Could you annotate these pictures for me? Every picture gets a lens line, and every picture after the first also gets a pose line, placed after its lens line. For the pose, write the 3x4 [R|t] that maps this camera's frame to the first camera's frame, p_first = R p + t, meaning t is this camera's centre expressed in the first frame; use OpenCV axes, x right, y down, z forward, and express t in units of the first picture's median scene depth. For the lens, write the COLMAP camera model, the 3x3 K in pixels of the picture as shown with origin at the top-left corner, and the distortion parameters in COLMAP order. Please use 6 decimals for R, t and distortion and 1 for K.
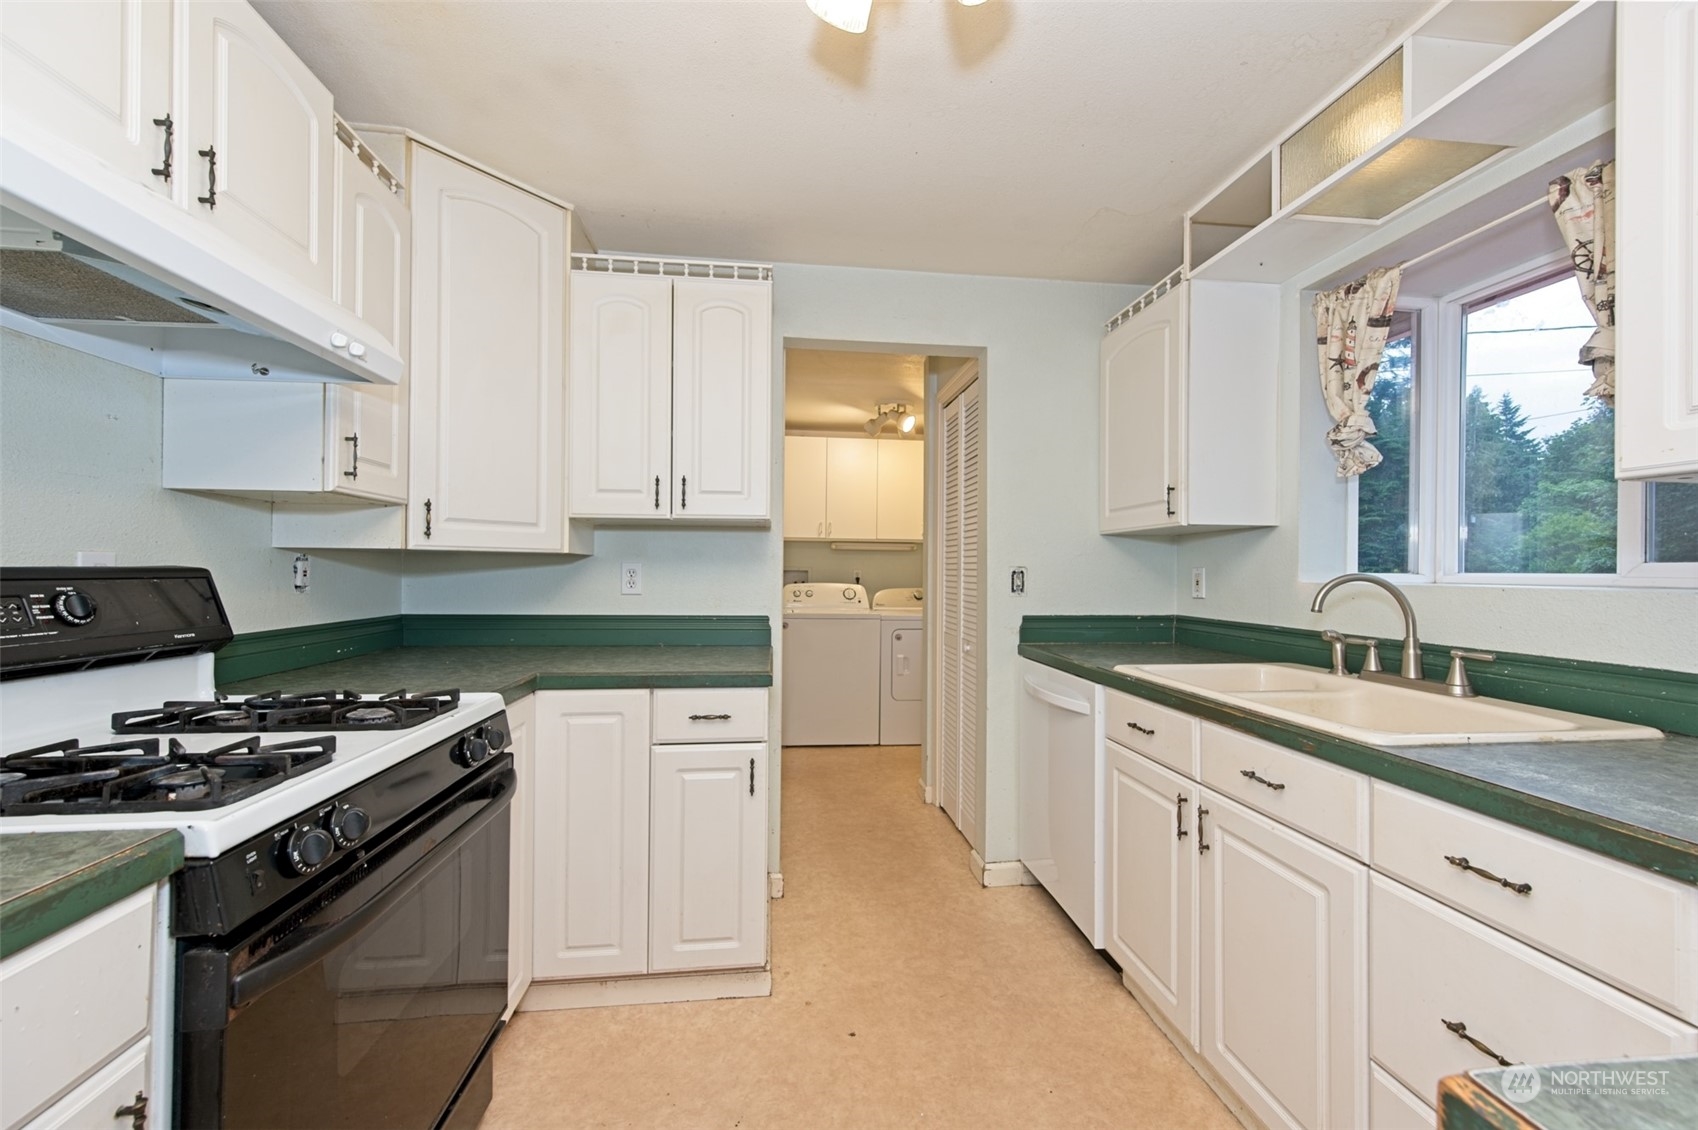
lens RADIAL K [[711.7, 0, 869.5], [0, 711.7, 571.7], [0, 0, 1]] dist [0.000520, -0.000544]
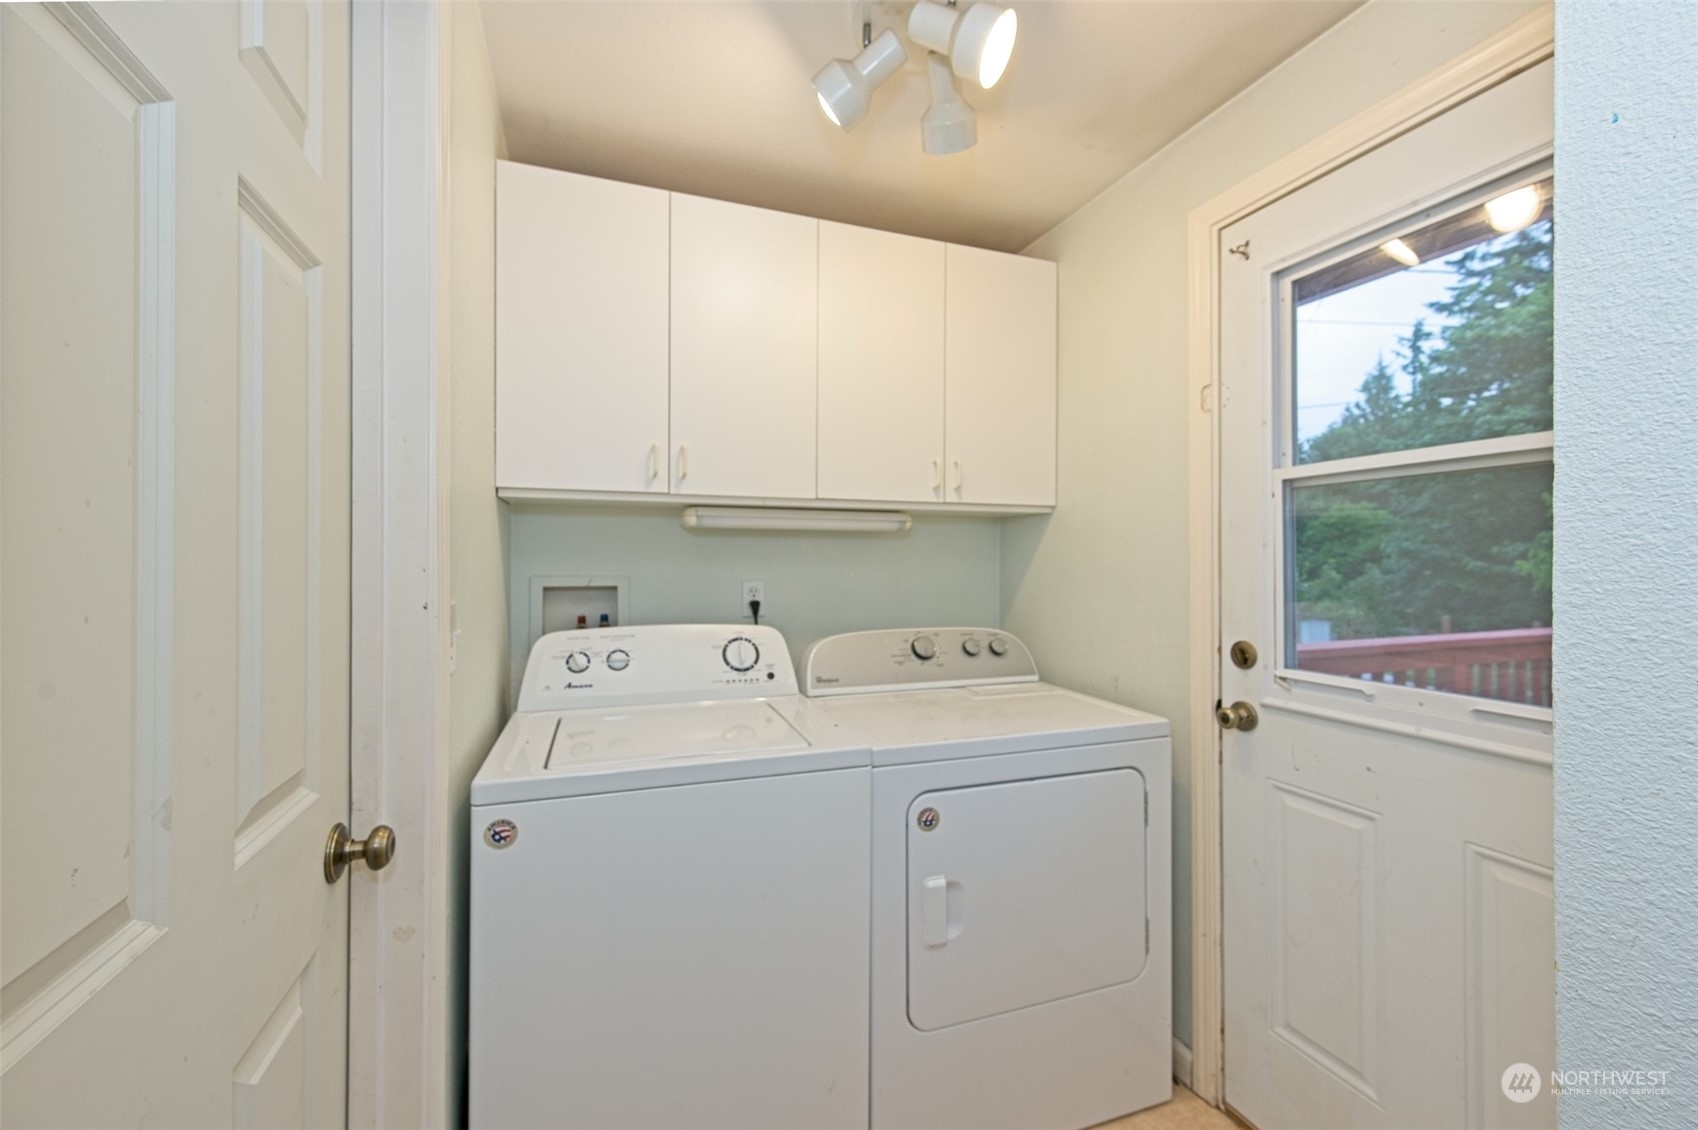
lens RADIAL K [[711.7, 0, 869.5], [0, 711.7, 571.7], [0, 0, 1]] dist [0.000520, -0.000544]
pose [[0.972022, -0.006012, 0.234812, -0.047934], [0.000380, 0.999711, 0.024024, -0.017712], [-0.234888, -0.023263, 0.971744, 0.642894]]
